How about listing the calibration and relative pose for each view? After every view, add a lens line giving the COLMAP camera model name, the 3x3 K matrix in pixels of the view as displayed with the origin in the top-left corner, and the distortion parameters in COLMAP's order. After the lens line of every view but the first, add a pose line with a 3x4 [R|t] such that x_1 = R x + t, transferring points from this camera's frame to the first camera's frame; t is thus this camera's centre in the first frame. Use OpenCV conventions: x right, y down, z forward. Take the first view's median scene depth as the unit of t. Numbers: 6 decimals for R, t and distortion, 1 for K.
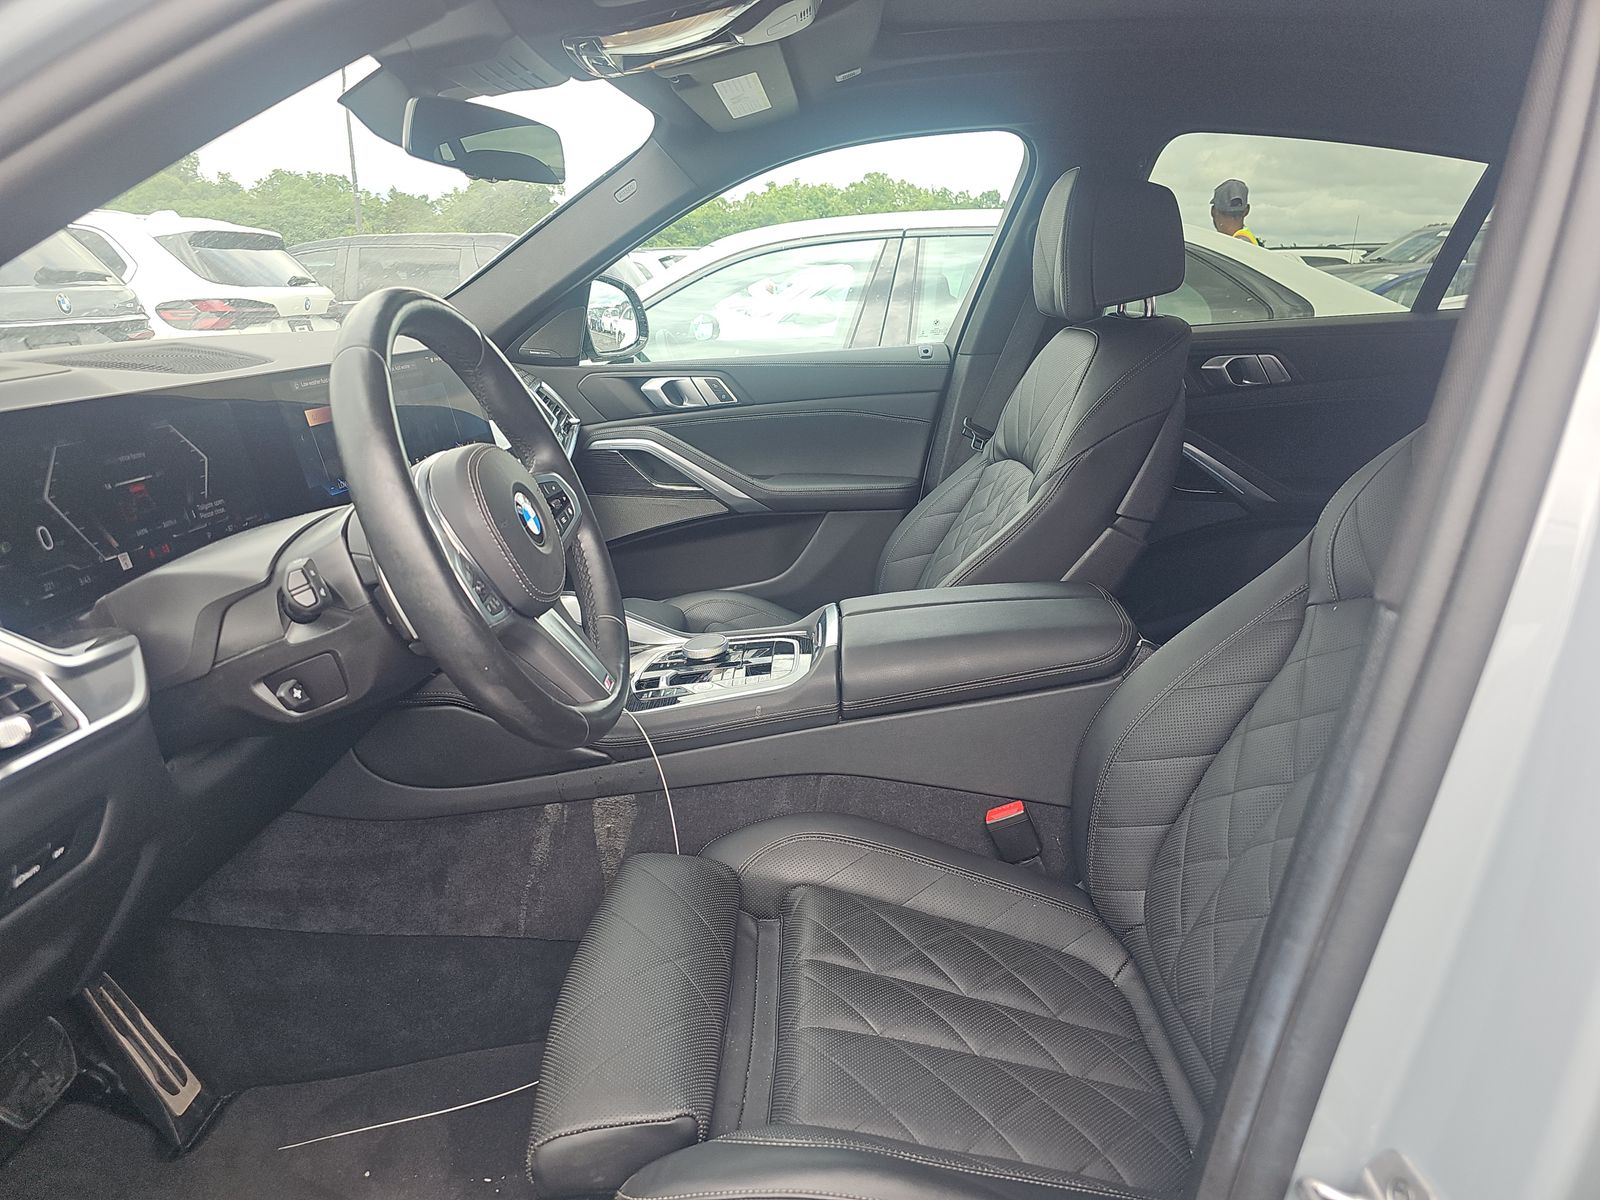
lens RADIAL K [[1067.0, 0, 795.3], [0, 1067.0, 595.6], [0, 0, 1]] dist [0.019165, -0.026165]
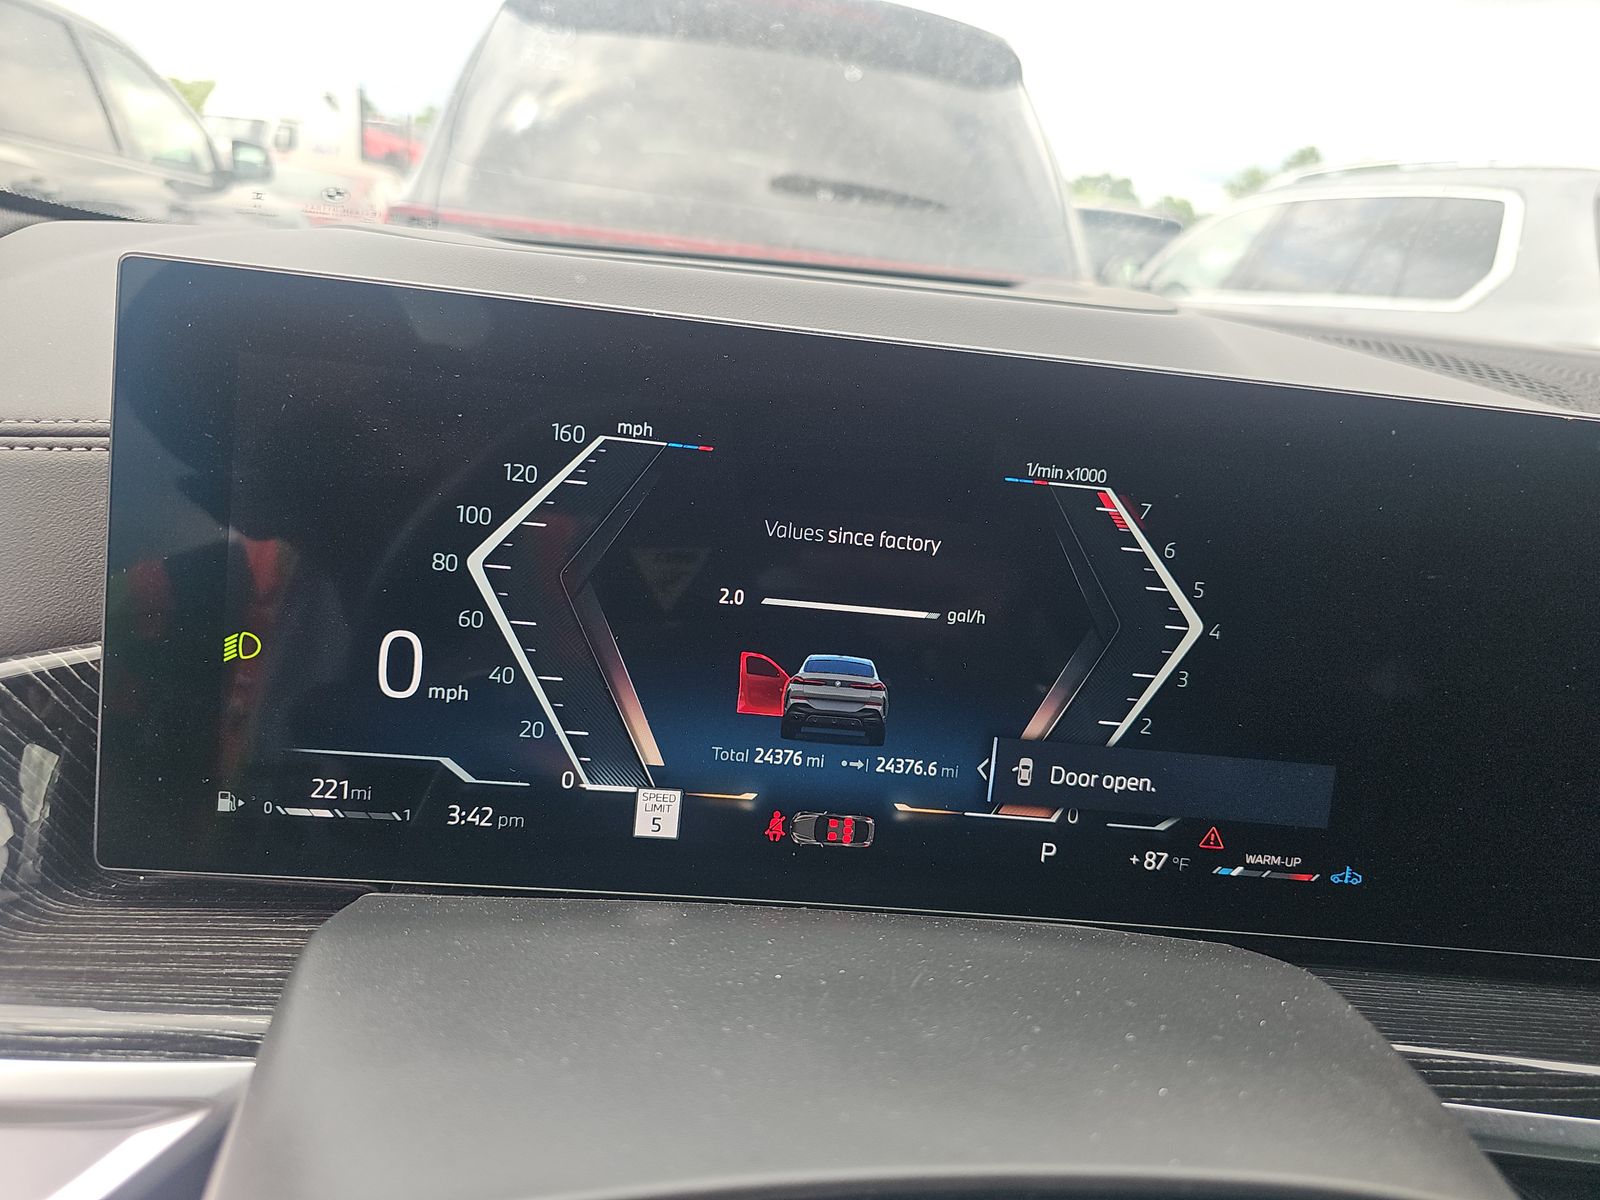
lens RADIAL K [[1067.0, 0, 798.0], [0, 1067.0, 594.3], [0, 0, 1]] dist [0.019165, -0.026165]
pose [[0.147666, 0.315947, -0.937215, -0.138201], [-0.378593, 0.893487, 0.241555, -0.078333], [0.913708, 0.319154, 0.251553, 0.388330]]
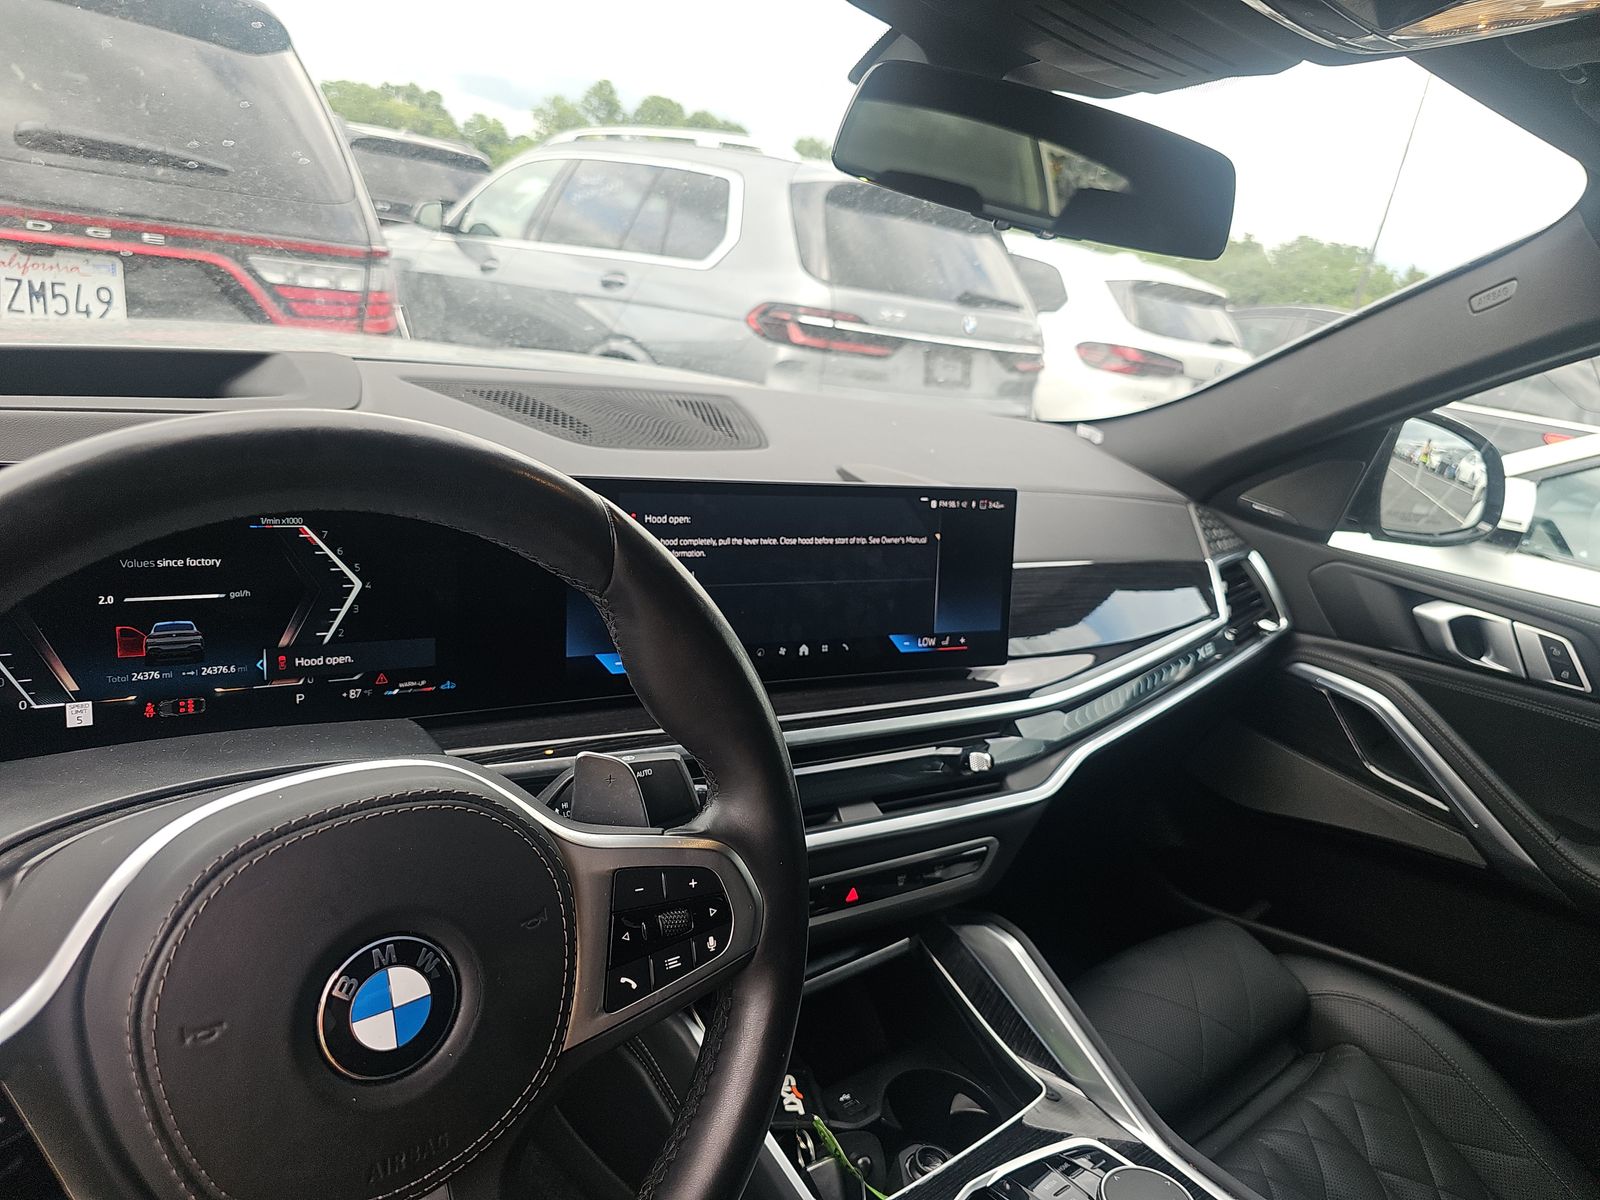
lens RADIAL K [[1067.0, 0, 787.7], [0, 1067.0, 594.9], [0, 0, 1]] dist [0.019165, -0.026165]
pose [[0.655962, 0.325437, -0.681032, 0.031627], [-0.361977, 0.927384, 0.094507, -0.131665], [0.662334, 0.184525, 0.726130, 0.331745]]
